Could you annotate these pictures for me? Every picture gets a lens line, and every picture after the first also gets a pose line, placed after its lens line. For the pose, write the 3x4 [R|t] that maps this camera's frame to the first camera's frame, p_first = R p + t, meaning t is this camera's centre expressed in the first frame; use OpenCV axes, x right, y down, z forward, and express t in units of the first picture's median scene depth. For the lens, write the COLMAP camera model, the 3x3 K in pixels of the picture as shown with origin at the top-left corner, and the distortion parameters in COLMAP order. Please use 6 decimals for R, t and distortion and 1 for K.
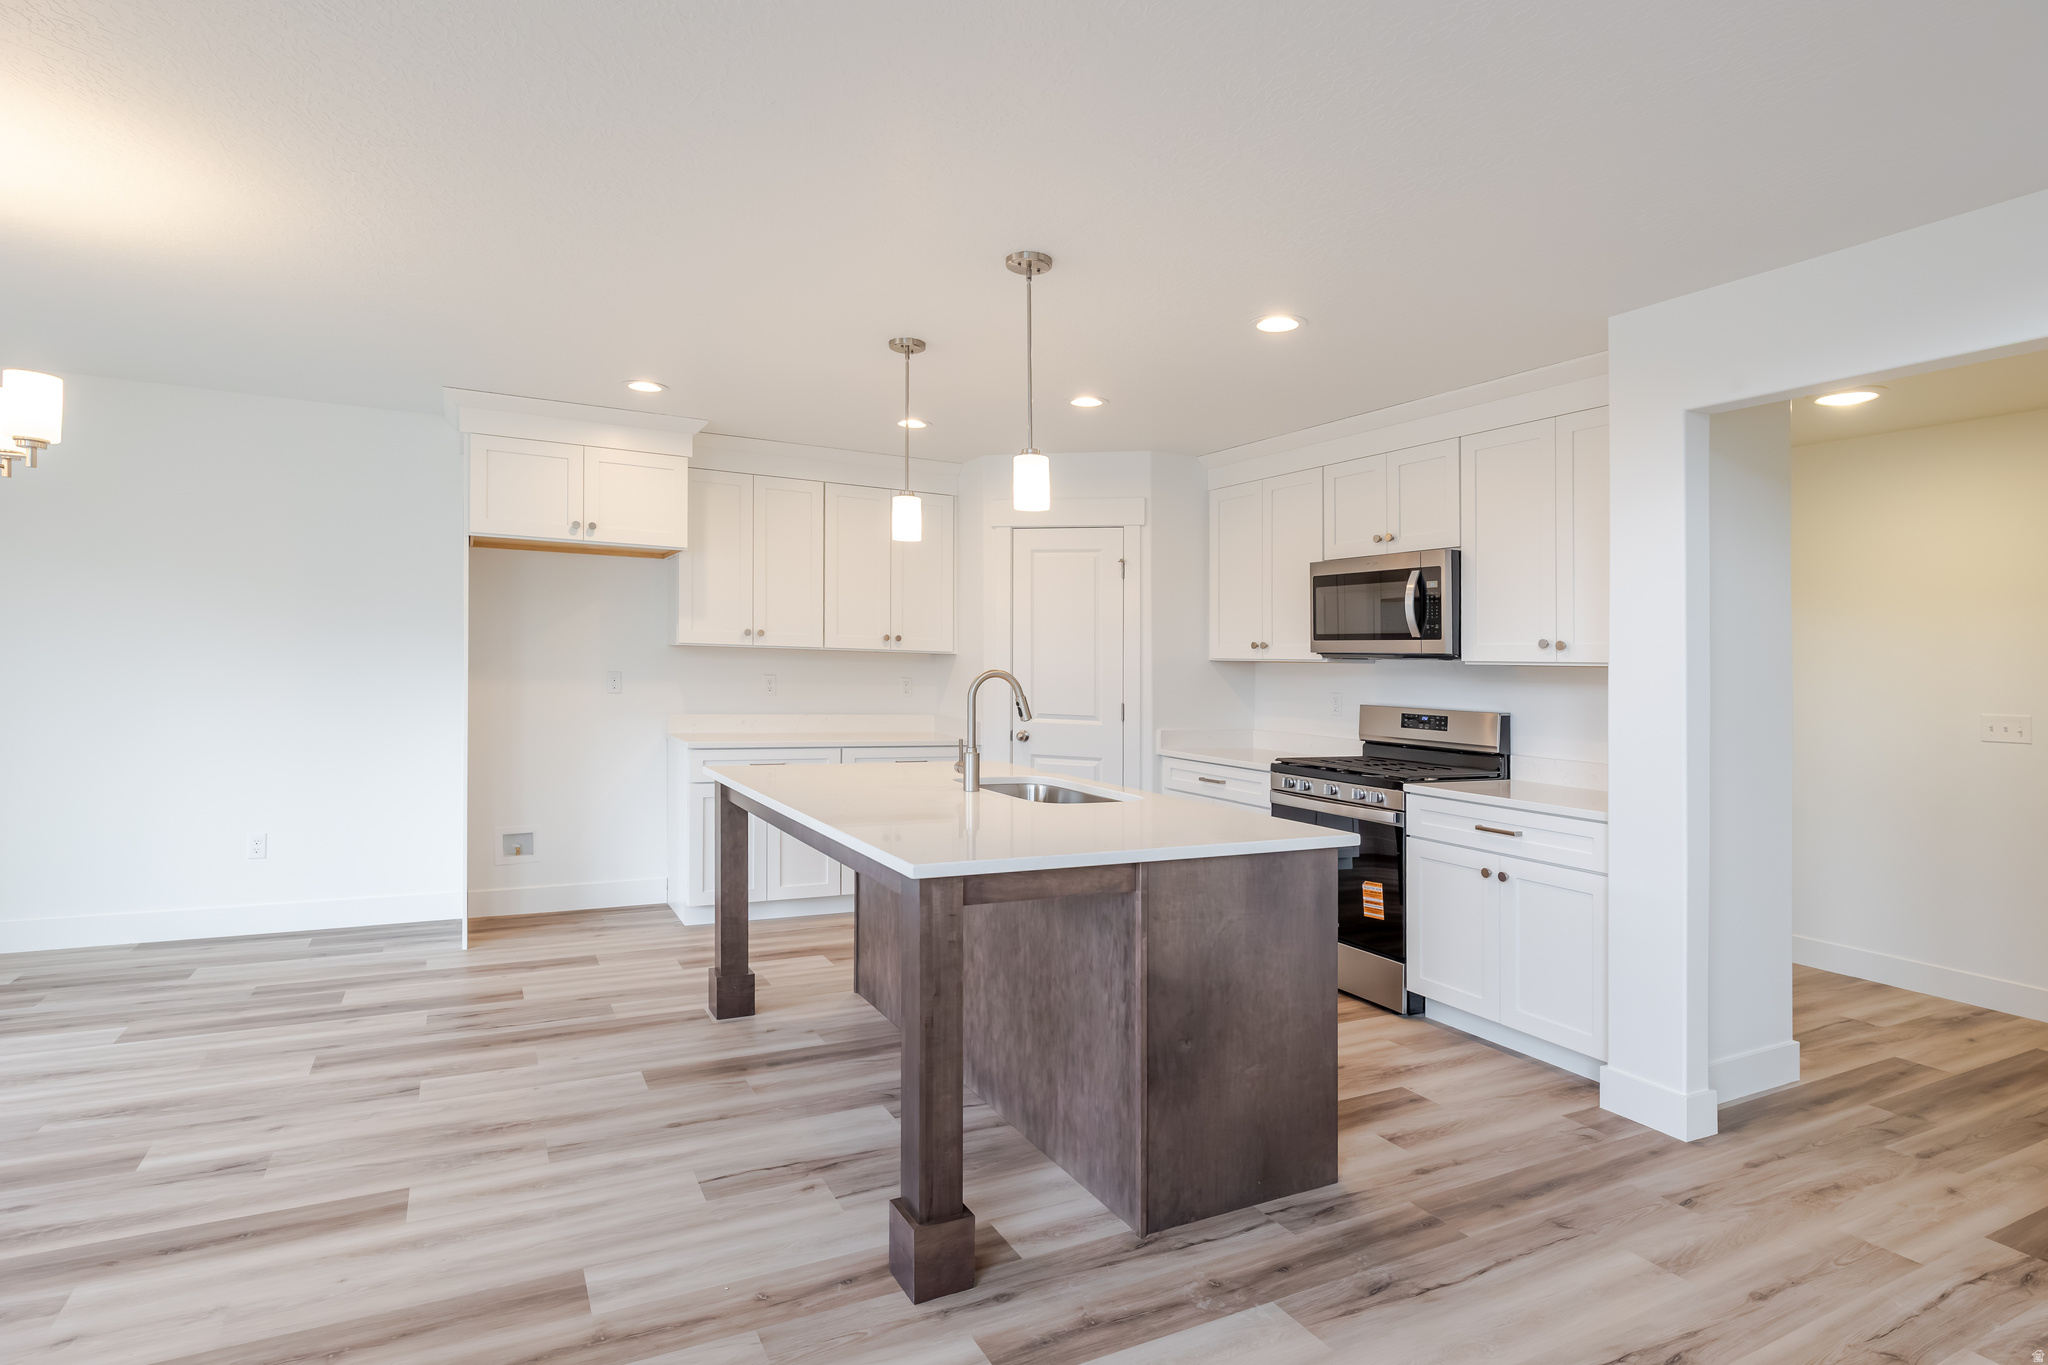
lens RADIAL K [[1082.9, 0, 990.6], [0, 1082.9, 633.4], [0, 0, 1]] dist [-0.009039, -0.000098]
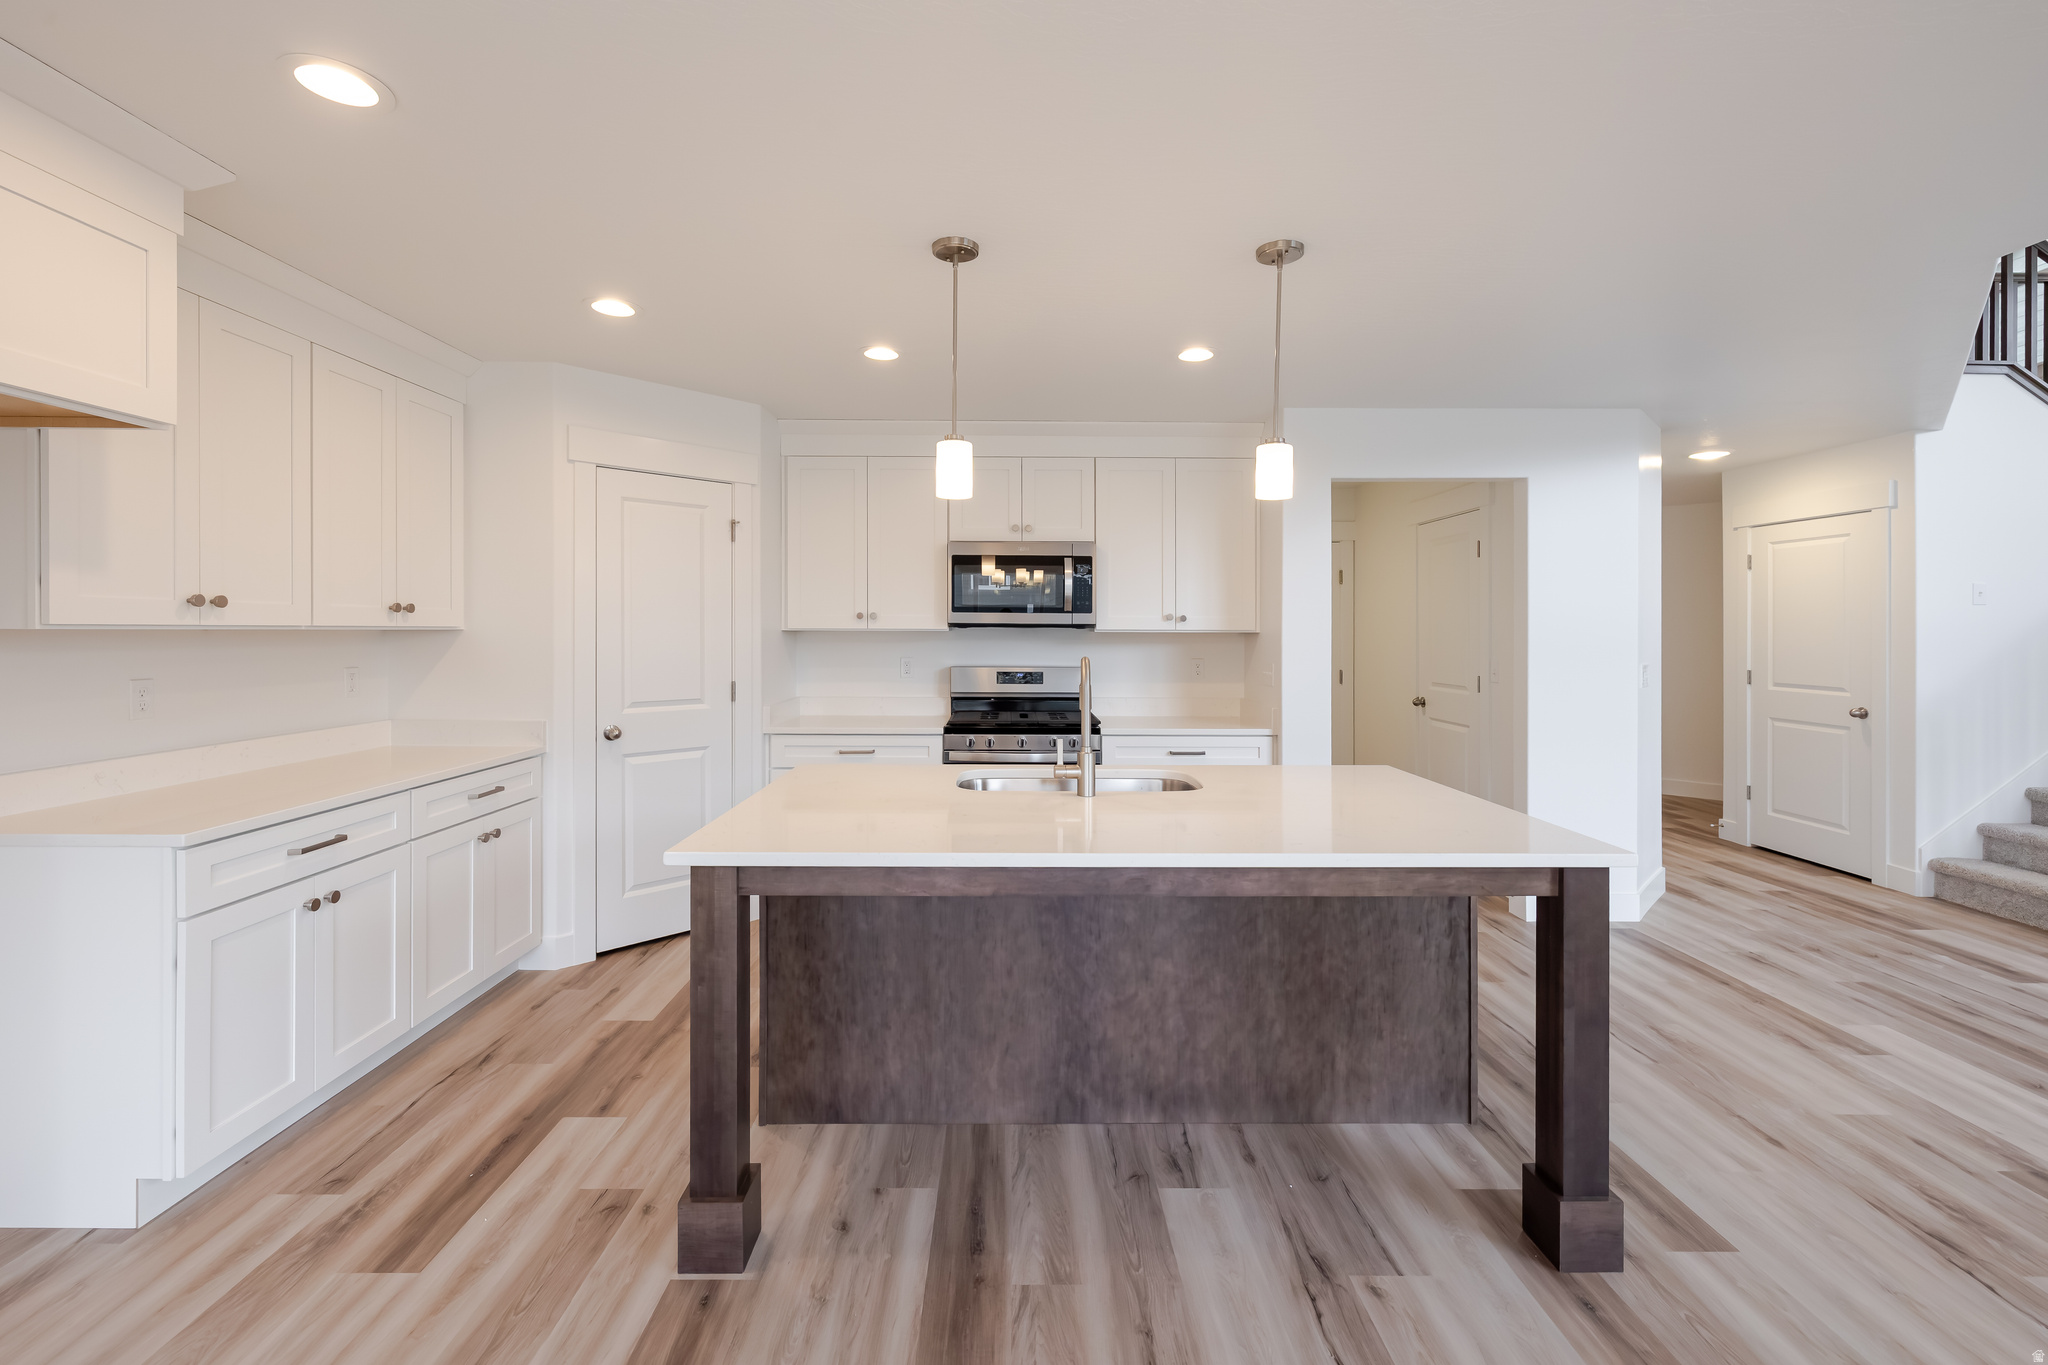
lens RADIAL K [[887.8, 0, 1016.3], [0, 887.8, 631.4], [0, 0, 1]] dist [0.008241, -0.001272]
pose [[0.443500, -0.027500, 0.895853, -0.624814], [-0.016144, 0.999122, 0.038663, -0.013404], [-0.896129, -0.031609, 0.442666, 0.668565]]
